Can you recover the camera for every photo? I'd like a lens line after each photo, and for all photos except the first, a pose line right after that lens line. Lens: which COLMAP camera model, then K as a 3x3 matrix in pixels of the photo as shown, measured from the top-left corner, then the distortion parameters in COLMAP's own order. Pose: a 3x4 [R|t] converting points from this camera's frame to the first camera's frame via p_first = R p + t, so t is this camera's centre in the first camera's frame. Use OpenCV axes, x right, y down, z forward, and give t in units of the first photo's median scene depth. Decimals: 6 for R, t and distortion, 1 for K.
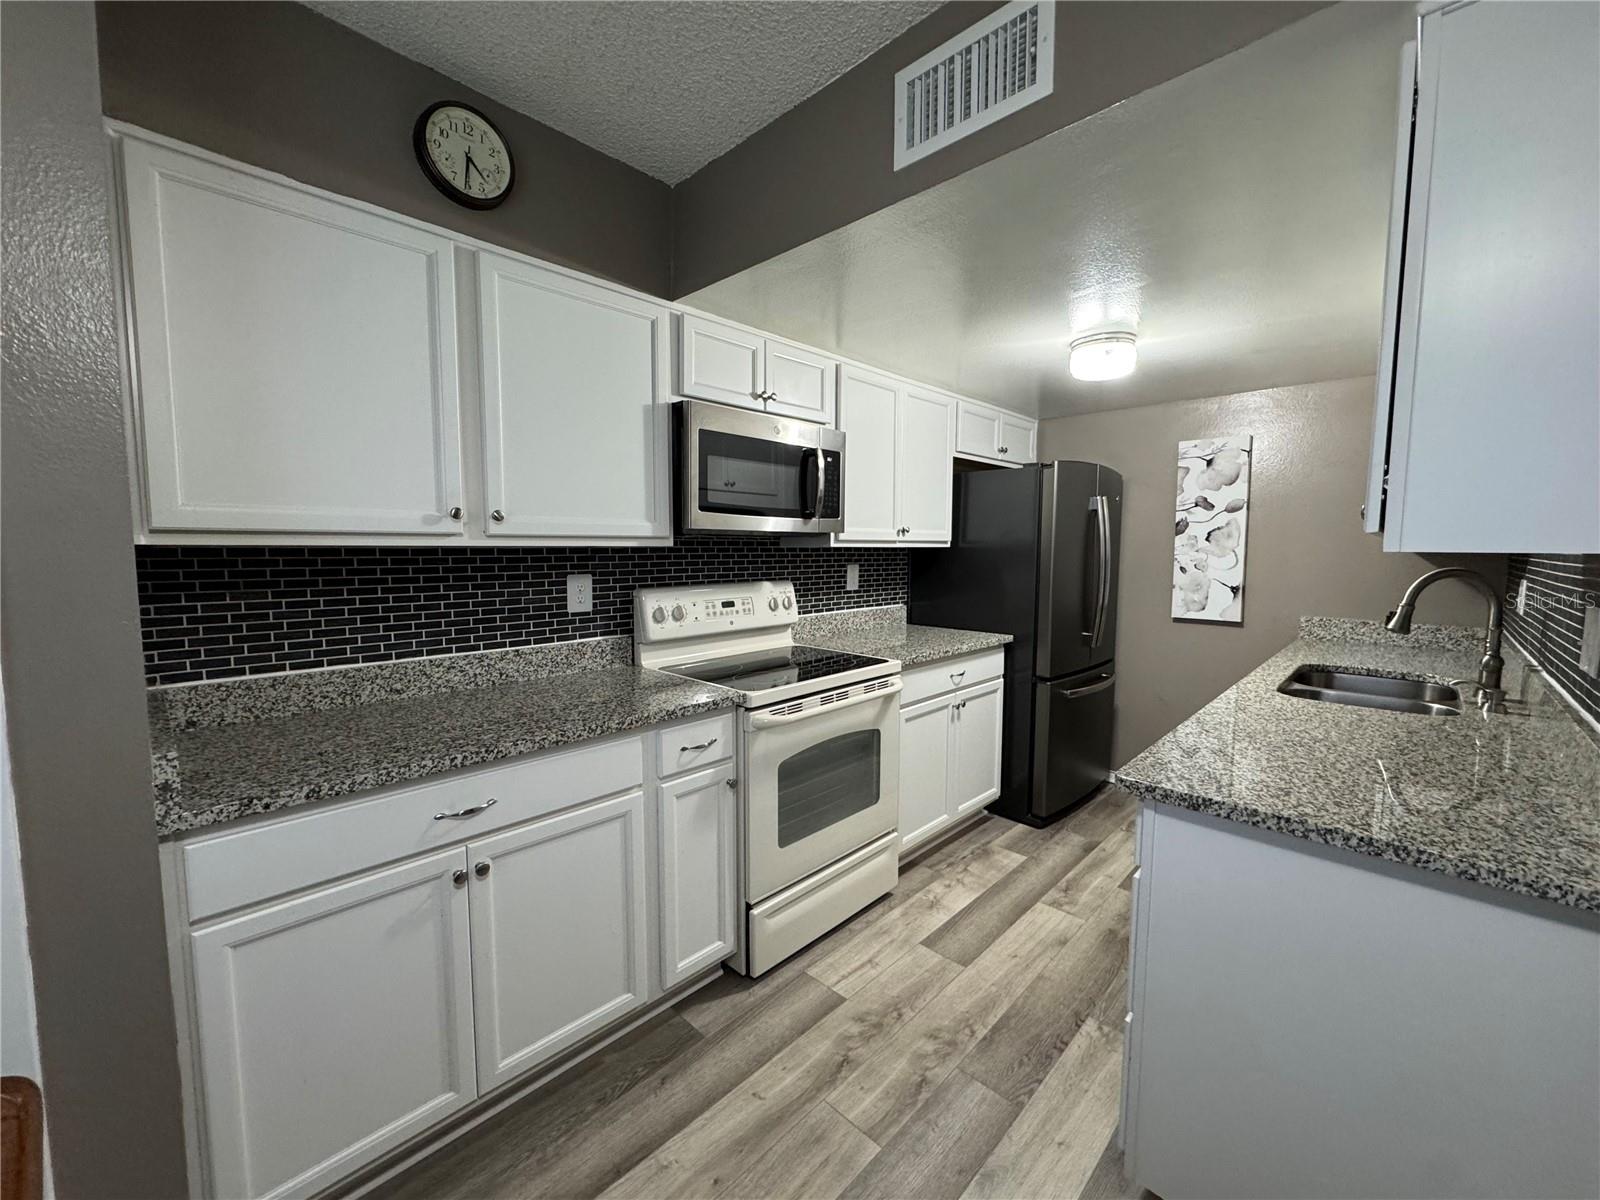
lens RADIAL K [[643.7, 0, 794.5], [0, 643.7, 596.2], [0, 0, 1]] dist [-0.003321, -0.000881]
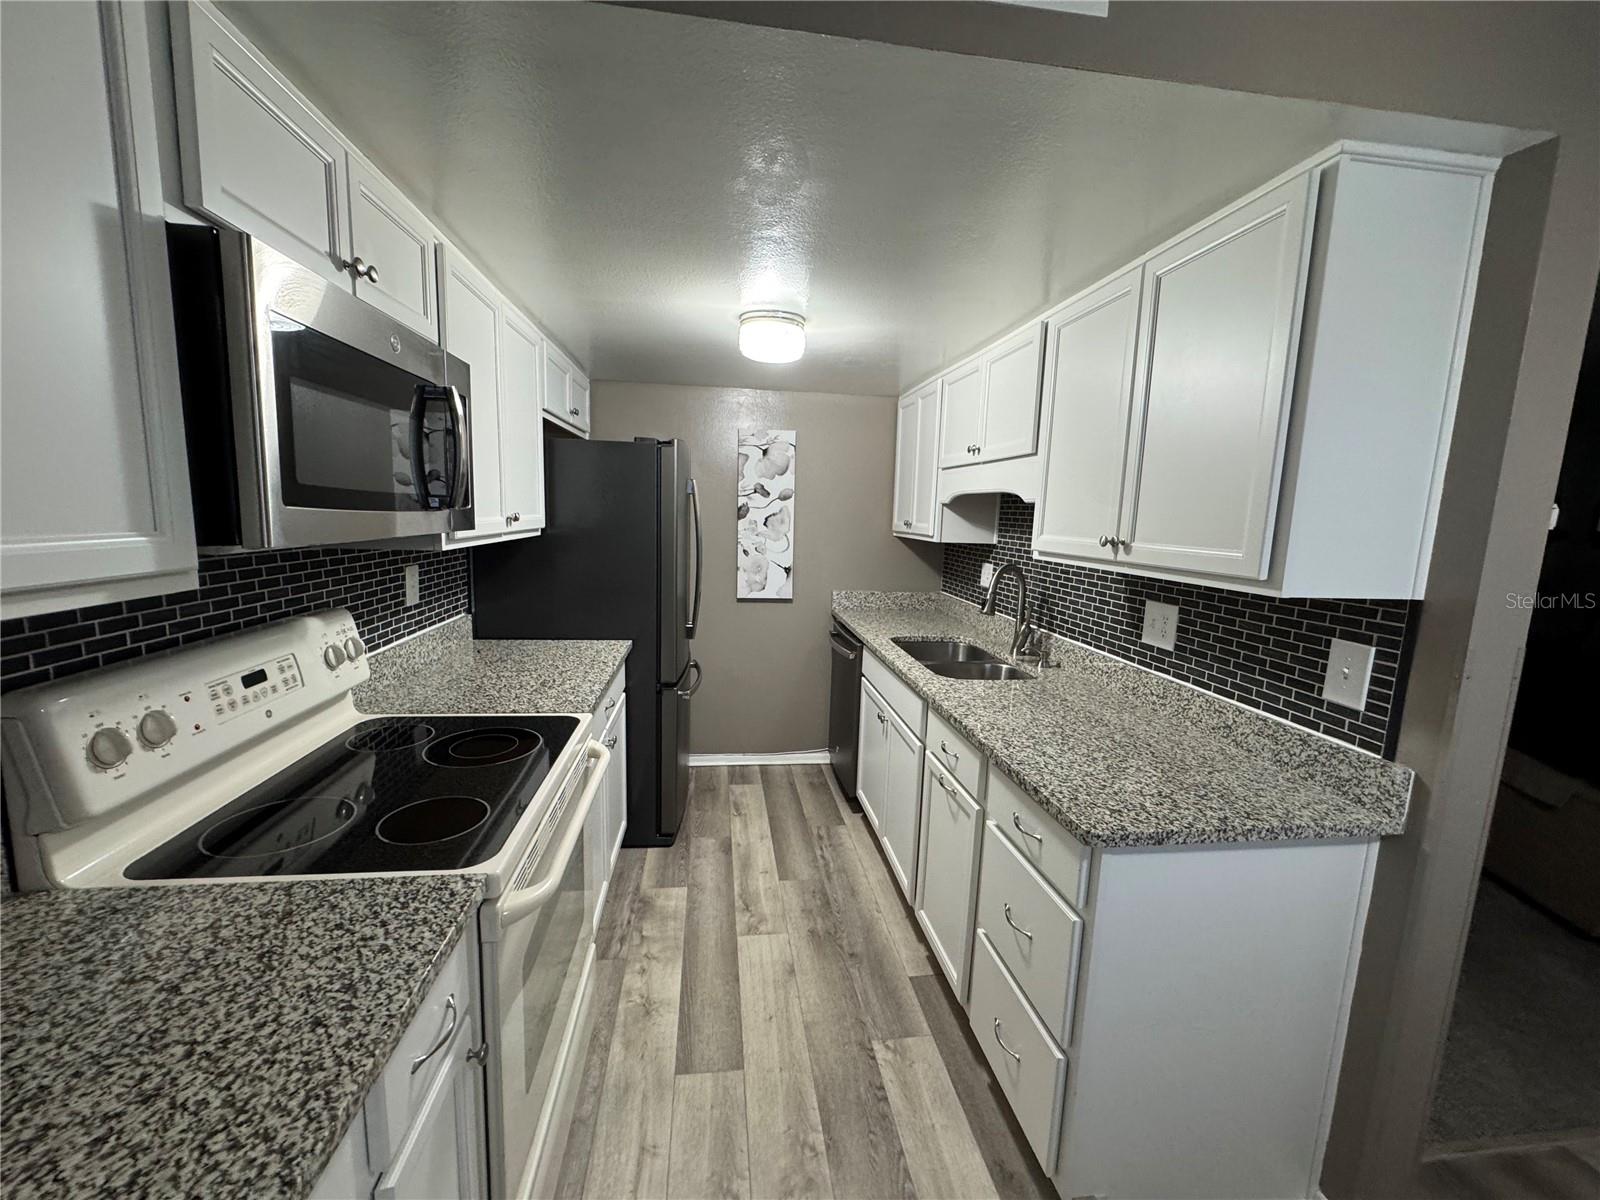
lens RADIAL K [[643.7, 0, 802.5], [0, 643.7, 598.6], [0, 0, 1]] dist [-0.003321, -0.000881]
pose [[0.612556, -0.093161, 0.784918, -0.220844], [0.033431, 0.995195, 0.092028, -0.077384], [-0.789720, -0.030132, 0.612727, 0.359313]]
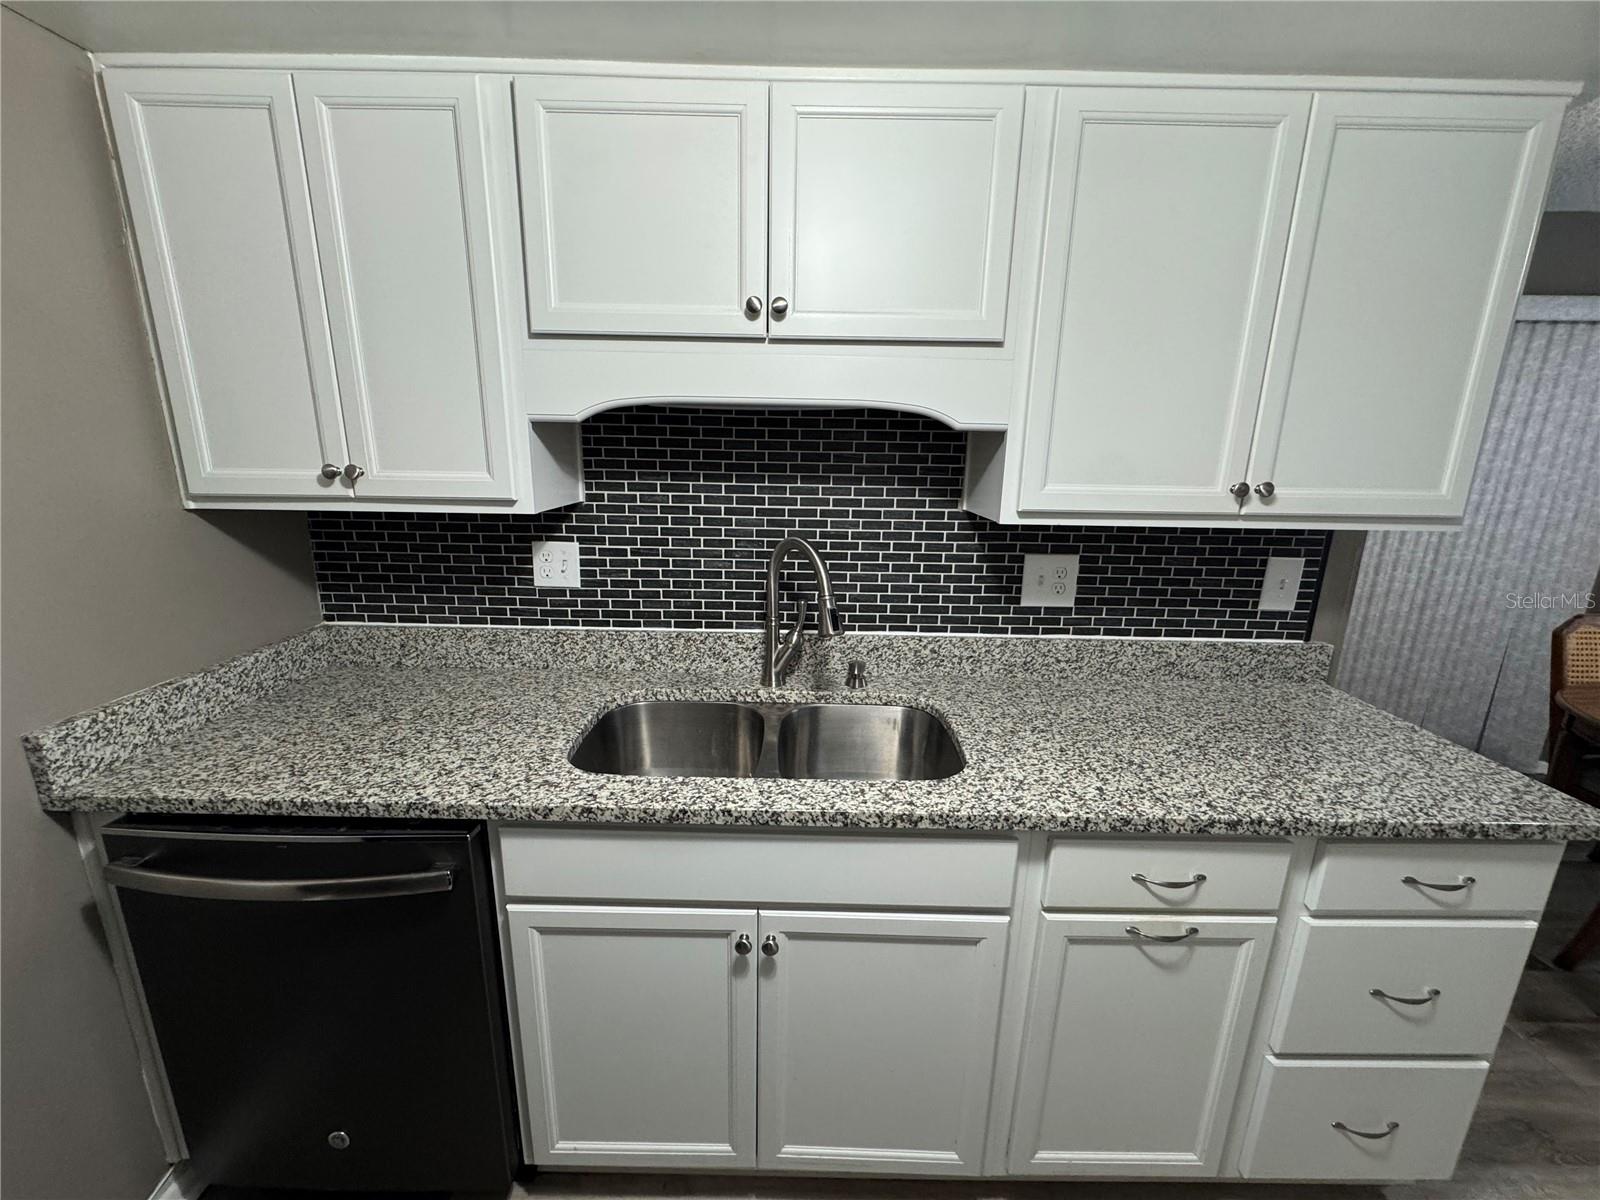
lens RADIAL K [[643.7, 0, 801.4], [0, 643.7, 604.1], [0, 0, 1]] dist [-0.003321, -0.000881]
pose [[-0.694357, -0.193042, 0.693255, 0.314510], [0.036777, 0.952571, 0.302085, -0.136913], [-0.718690, 0.235251, -0.654326, 1.035637]]
